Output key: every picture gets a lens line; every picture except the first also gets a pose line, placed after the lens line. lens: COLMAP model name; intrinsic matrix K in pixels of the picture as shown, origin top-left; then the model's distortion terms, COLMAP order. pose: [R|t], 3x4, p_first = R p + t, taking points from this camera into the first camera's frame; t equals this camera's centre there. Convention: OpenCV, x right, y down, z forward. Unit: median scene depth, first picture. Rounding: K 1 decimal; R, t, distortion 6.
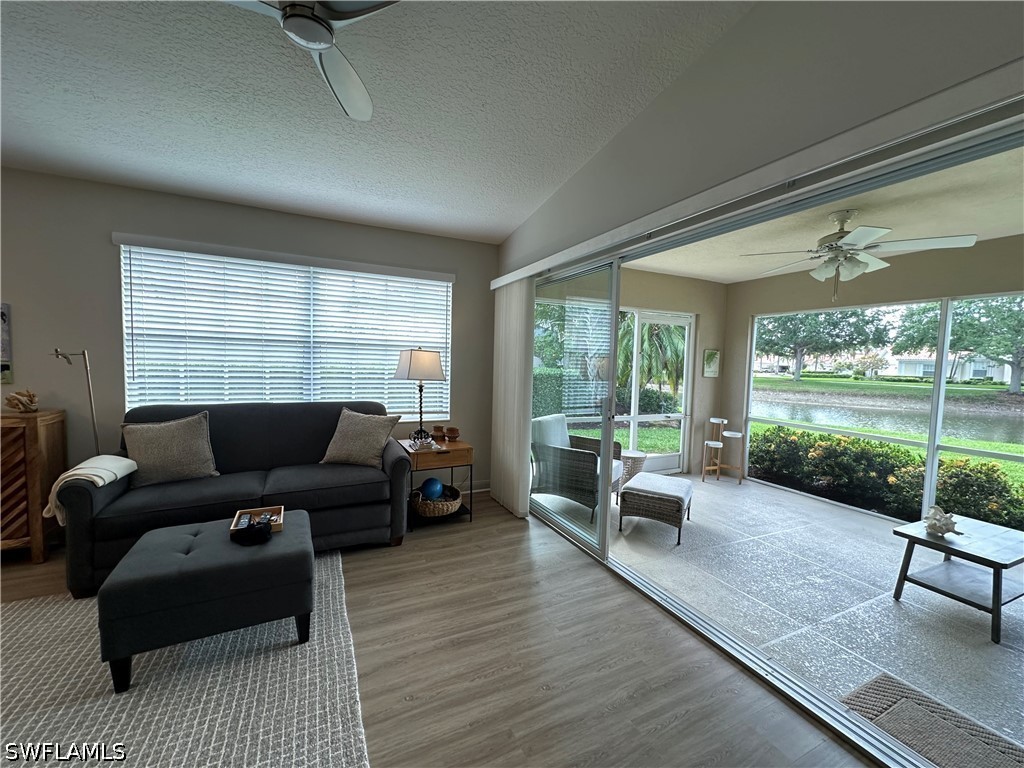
lens RADIAL K [[408.5, 0, 511.9], [0, 408.5, 385.4], [0, 0, 1]] dist [-0.005516, 0.001443]
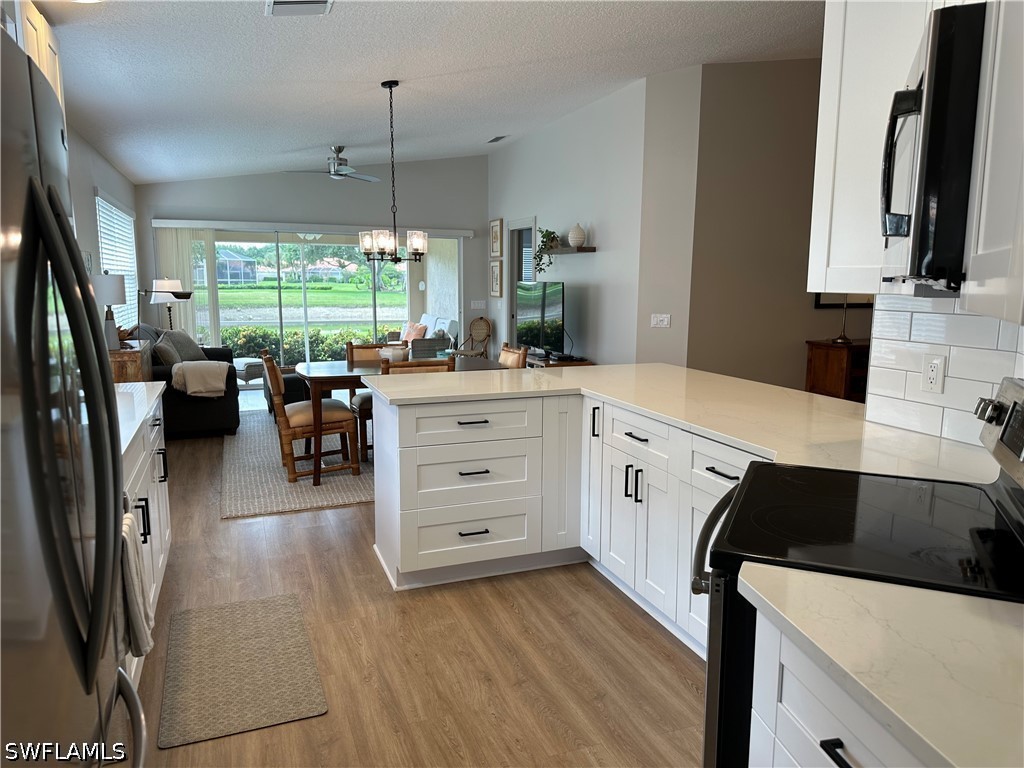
lens RADIAL K [[717.7, 0, 514.8], [0, 717.7, 392.8], [0, 0, 1]] dist [0.068285, -0.081314]
pose [[0.083635, -0.183426, 0.979469, -2.239096], [0.058389, 0.982126, 0.178938, -0.074447], [-0.994784, 0.042225, 0.092850, -0.267861]]
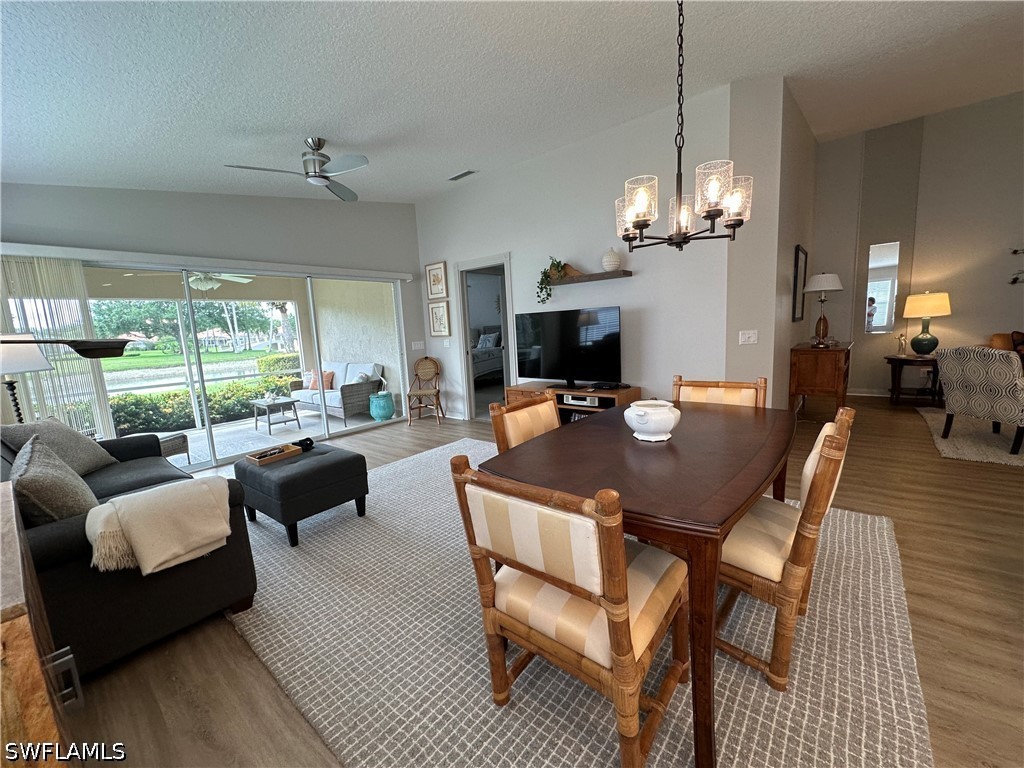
lens RADIAL K [[408.5, 0, 512.1], [0, 408.5, 386.4], [0, 0, 1]] dist [-0.005516, 0.001443]
pose [[-0.411413, -0.136947, 0.901102, -1.176190], [0.096922, 0.976469, 0.192652, -0.042521], [-0.906281, 0.166596, -0.388459, 0.418423]]
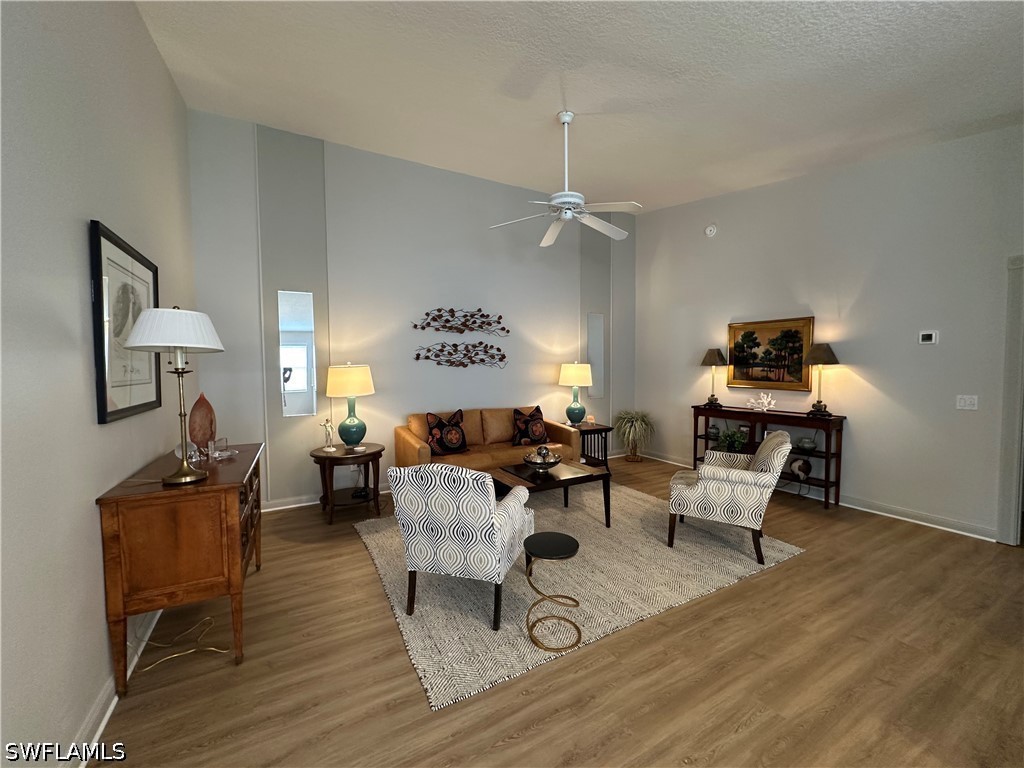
lens RADIAL K [[408.5, 0, 512.1], [0, 408.5, 383.3], [0, 0, 1]] dist [-0.005516, 0.001443]
pose [[-0.998097, -0.016492, -0.059410, -0.827560], [-0.022320, 0.994856, 0.098811, -0.014734], [0.057475, 0.099949, -0.993331, -0.370791]]
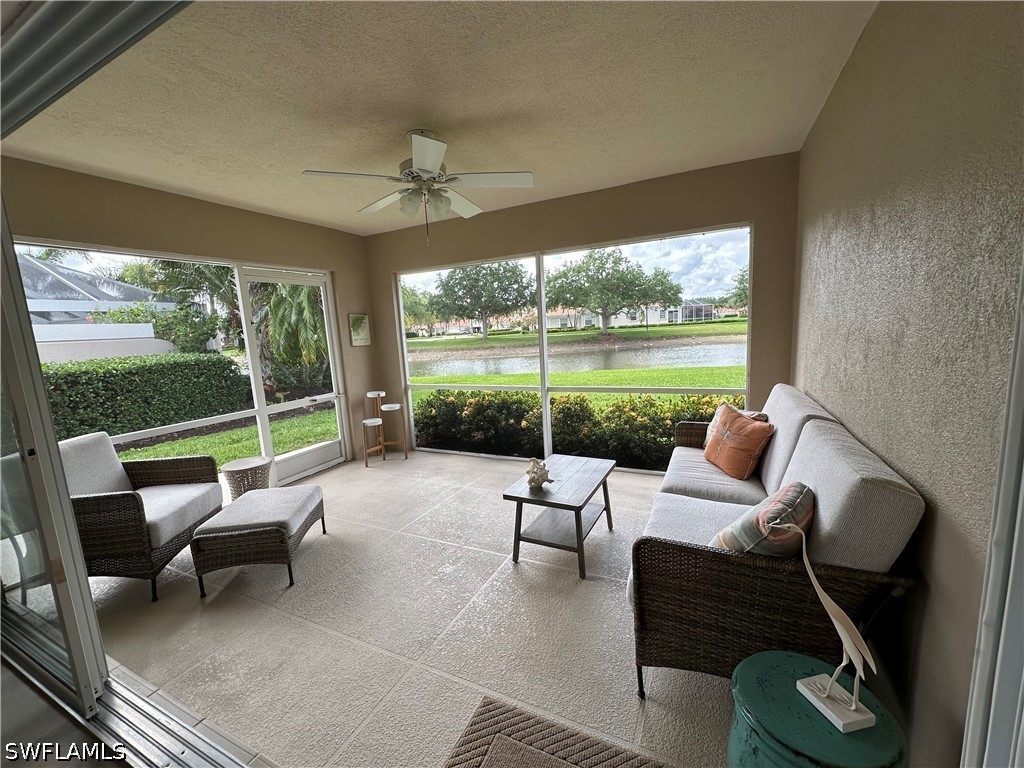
lens RADIAL K [[408.5, 0, 512.0], [0, 408.5, 385.8], [0, 0, 1]] dist [-0.005516, 0.001443]
pose [[0.781186, -0.159427, 0.603598, 0.294056], [0.115789, 0.987068, 0.110857, 0.006857], [-0.613466, -0.016710, 0.789544, 0.174603]]
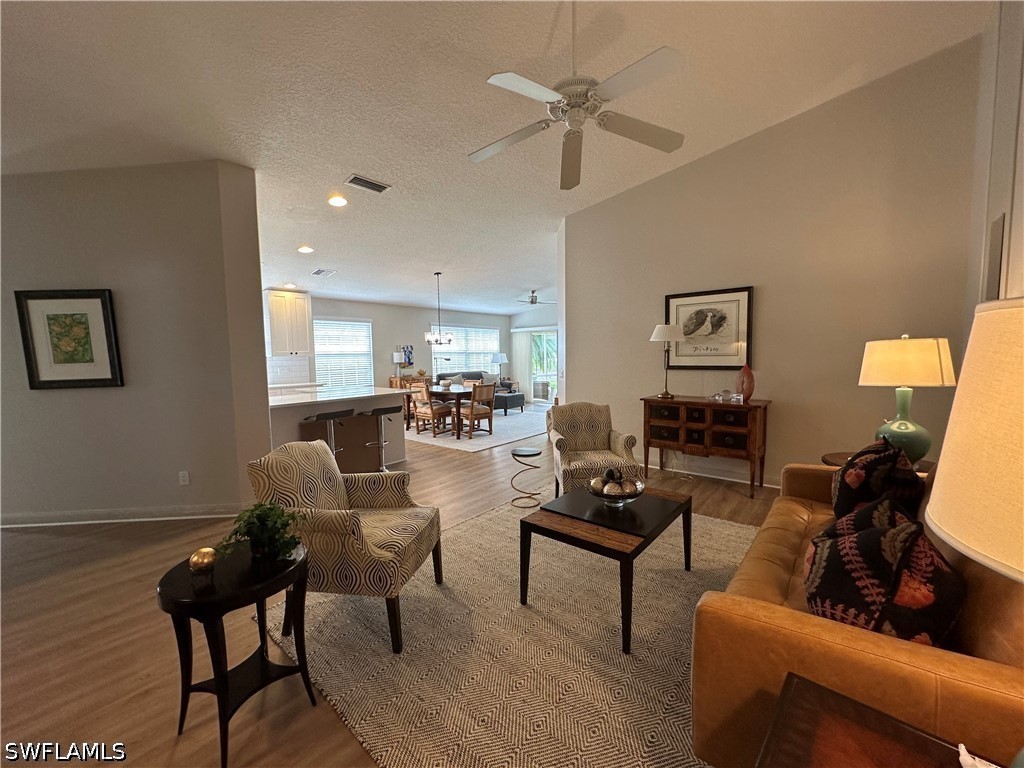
lens RADIAL K [[408.5, 0, 510.0], [0, 408.5, 383.4], [0, 0, 1]] dist [-0.005516, 0.001443]
pose [[0.911174, -0.069845, 0.406058, -1.338728], [0.065114, 0.997553, 0.025474, 0.064366], [-0.406843, 0.003229, 0.913492, -1.778161]]
